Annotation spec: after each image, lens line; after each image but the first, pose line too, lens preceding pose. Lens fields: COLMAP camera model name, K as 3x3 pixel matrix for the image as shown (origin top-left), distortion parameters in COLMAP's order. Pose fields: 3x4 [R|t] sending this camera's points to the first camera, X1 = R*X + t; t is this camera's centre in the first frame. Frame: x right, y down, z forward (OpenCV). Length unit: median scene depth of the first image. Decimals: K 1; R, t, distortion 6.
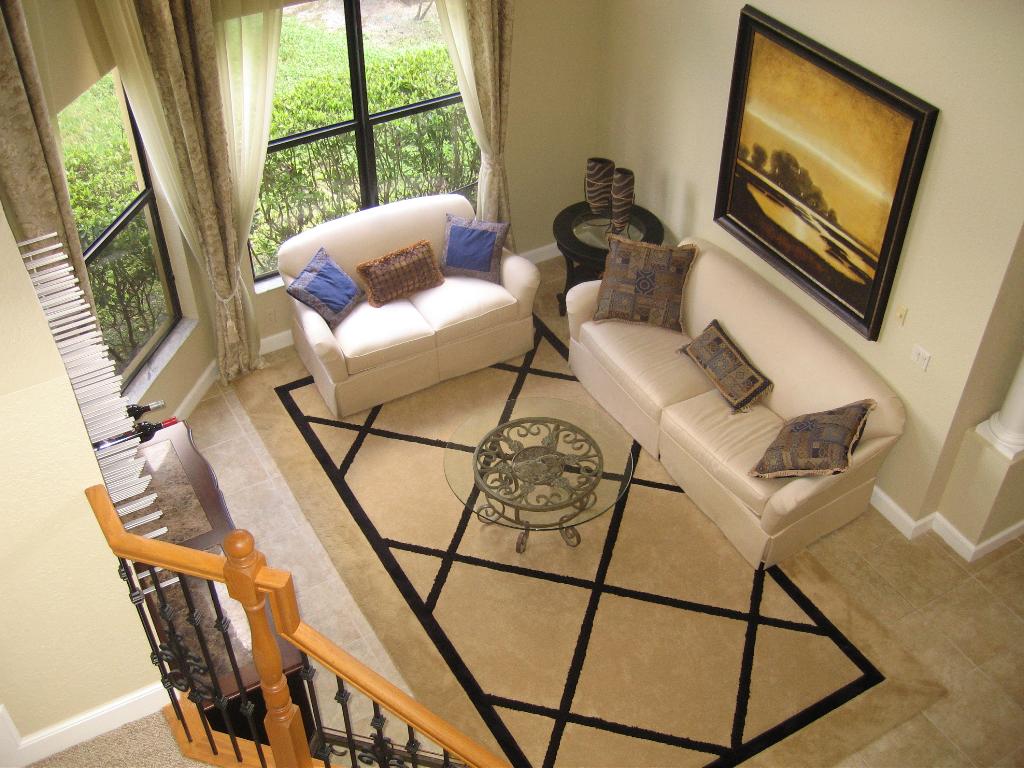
lens RADIAL K [[1137.2, 0, 512.0], [0, 1137.2, 382.8], [0, 0, 1]] dist [-0.089303, 0.000000]
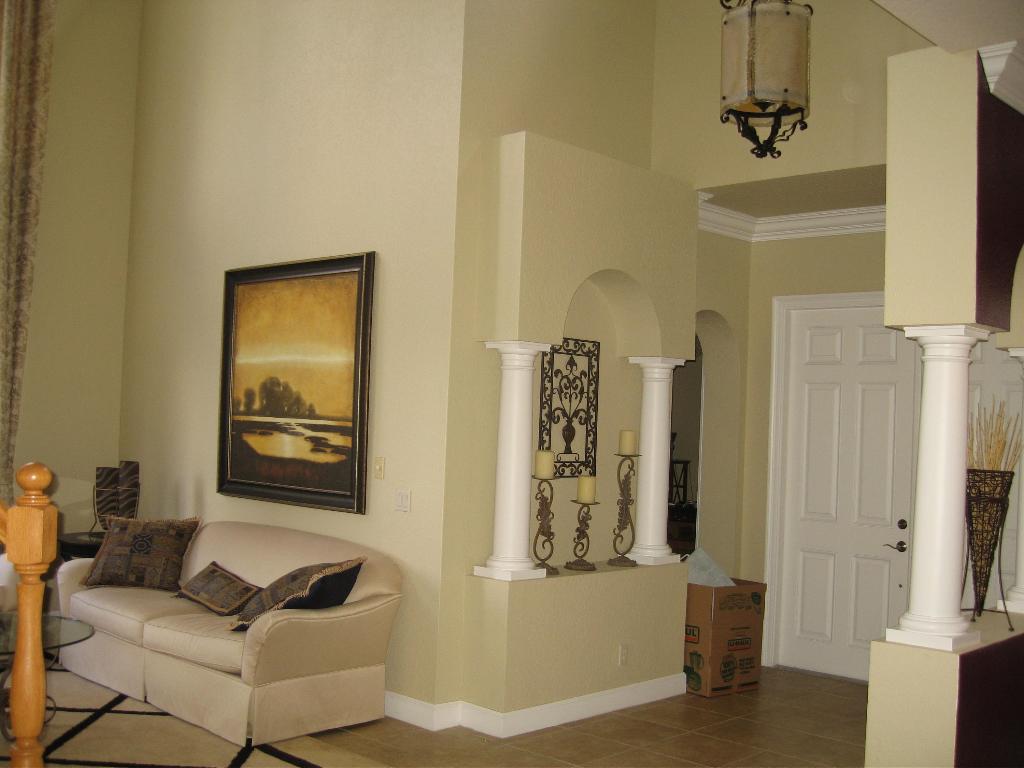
lens RADIAL K [[1137.2, 0, 509.6], [0, 1137.2, 384.0], [0, 0, 1]] dist [-0.089303, 0.000000]
pose [[0.961241, 0.040402, 0.272734, 0.164199], [0.157146, 0.732511, -0.662369, 0.527005], [-0.226542, 0.679555, 0.697770, 0.199320]]
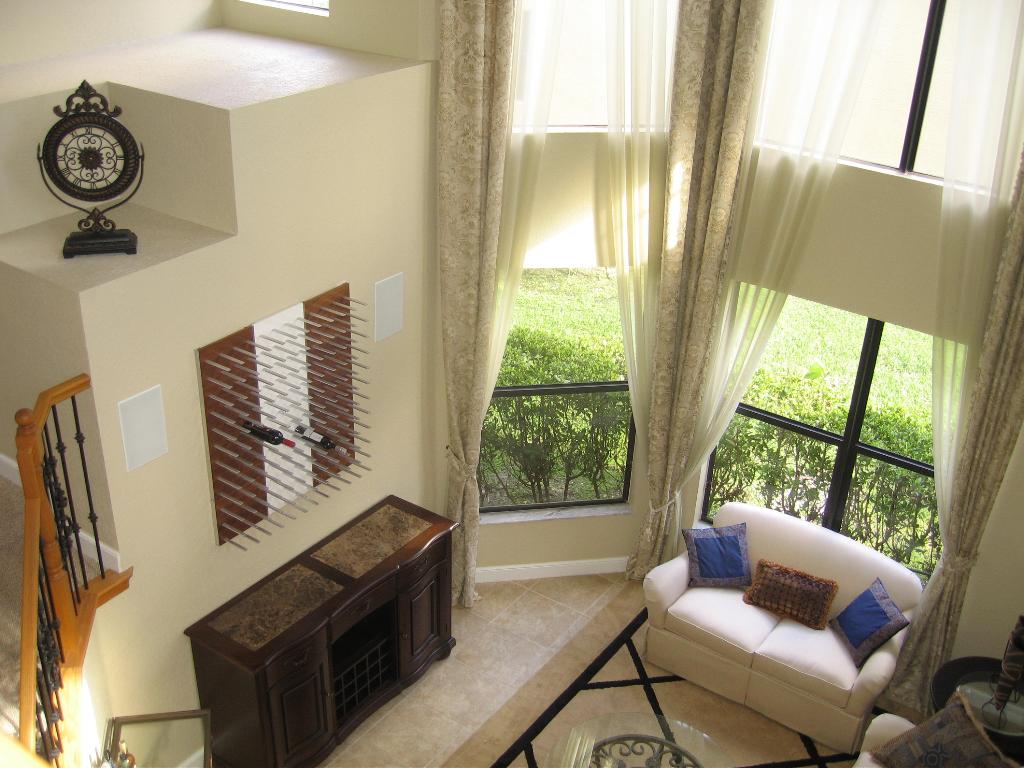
lens RADIAL K [[1137.2, 0, 508.3], [0, 1137.2, 385.9], [0, 0, 1]] dist [-0.089303, 0.000000]
pose [[0.424247, 0.430310, -0.796773, 0.557881], [-0.619991, 0.779340, 0.090777, -0.197303], [0.660019, 0.455480, 0.597422, 0.225769]]
